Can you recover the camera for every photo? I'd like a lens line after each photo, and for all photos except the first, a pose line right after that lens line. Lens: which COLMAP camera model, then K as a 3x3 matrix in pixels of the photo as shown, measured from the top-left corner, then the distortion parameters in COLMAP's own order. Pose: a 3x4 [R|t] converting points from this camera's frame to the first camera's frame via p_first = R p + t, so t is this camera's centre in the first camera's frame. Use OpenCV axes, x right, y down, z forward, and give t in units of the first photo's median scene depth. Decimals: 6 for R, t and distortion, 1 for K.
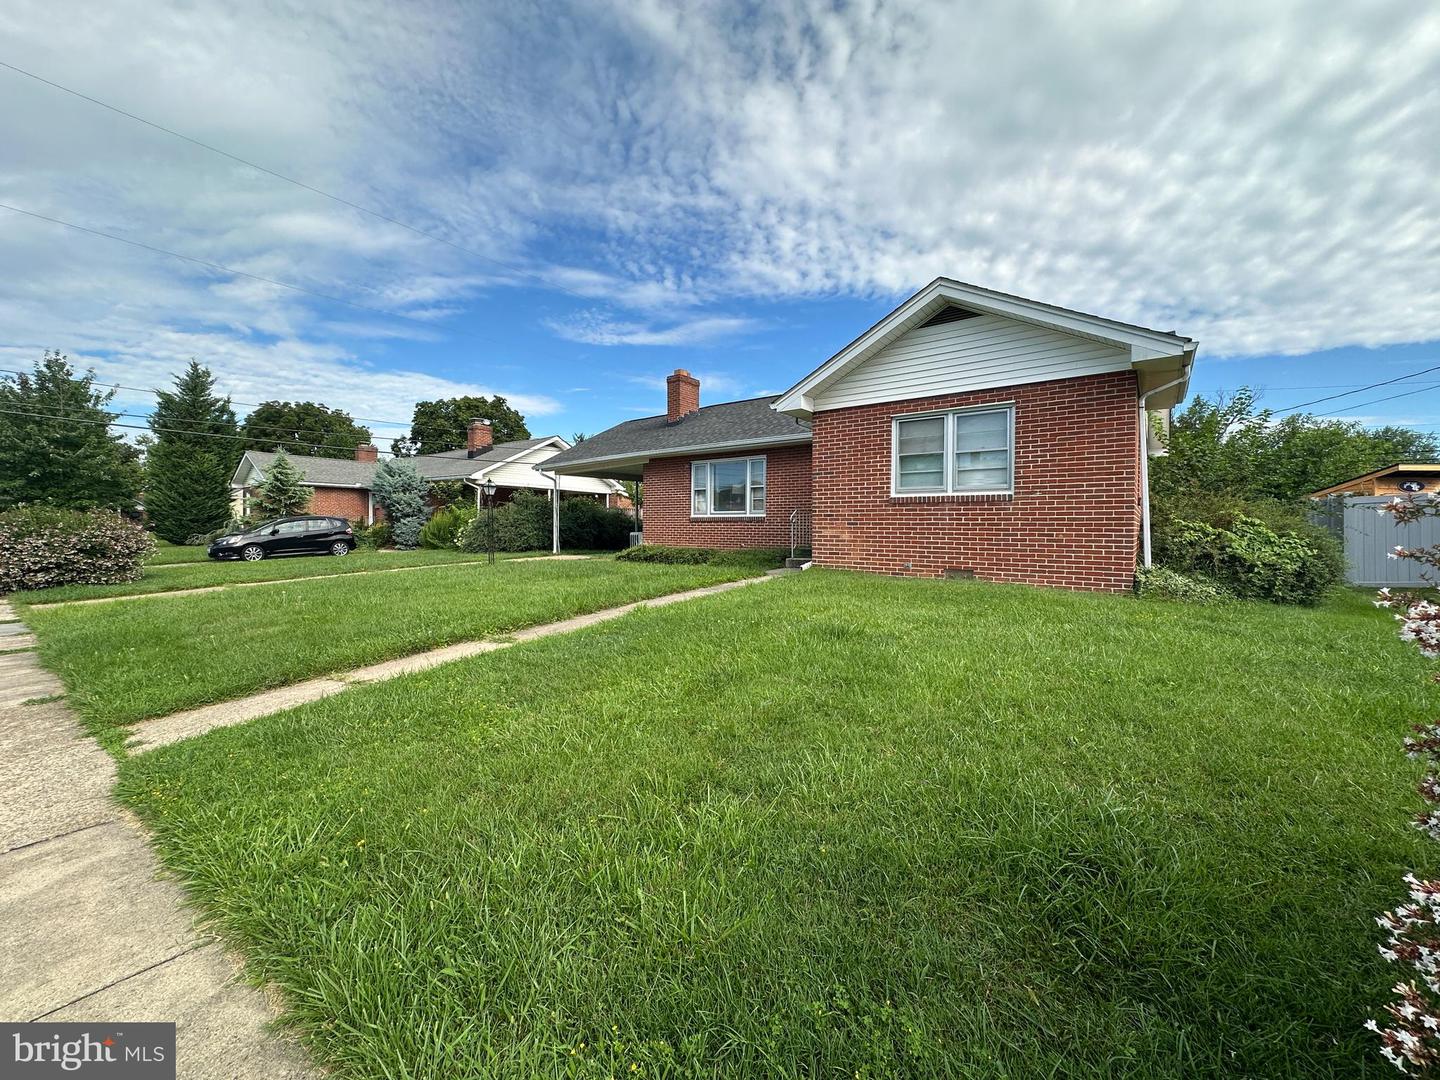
lens RADIAL K [[570.8, 0, 719.5], [0, 570.8, 555.7], [0, 0, 1]] dist [-0.001912, -0.000059]
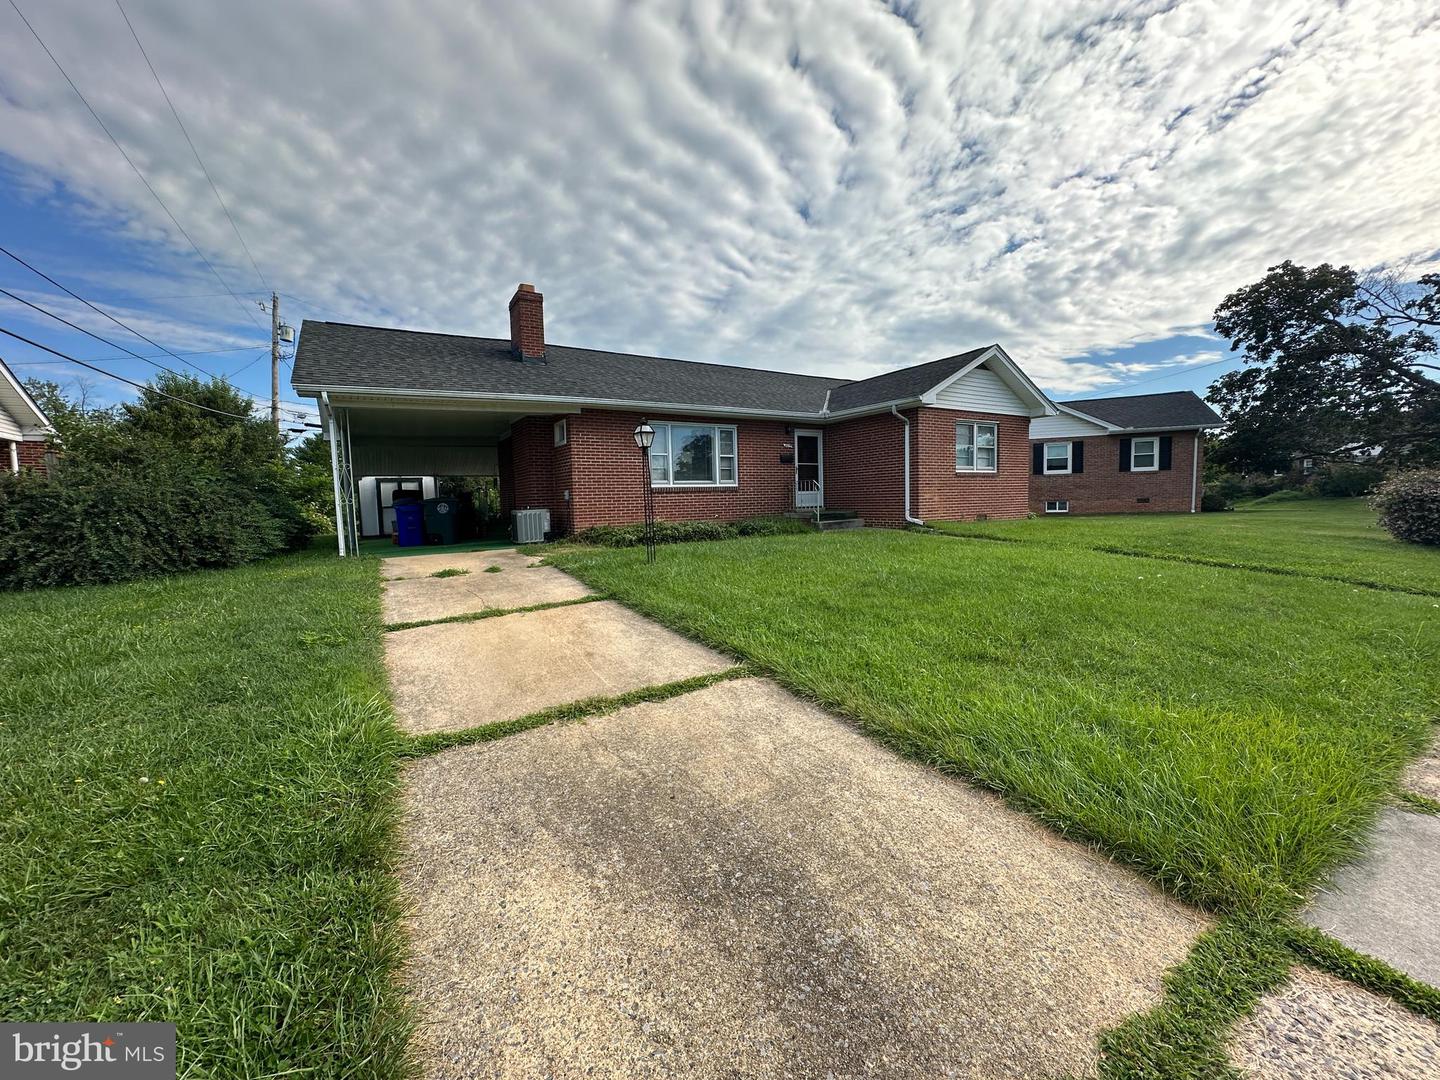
lens RADIAL K [[570.8, 0, 729.9], [0, 570.8, 527.5], [0, 0, 1]] dist [-0.001912, -0.000059]
pose [[0.354815, -0.060510, 0.932976, -0.841227], [0.071086, 0.996761, 0.037612, -0.034460], [-0.932230, 0.052976, 0.357967, 0.638205]]
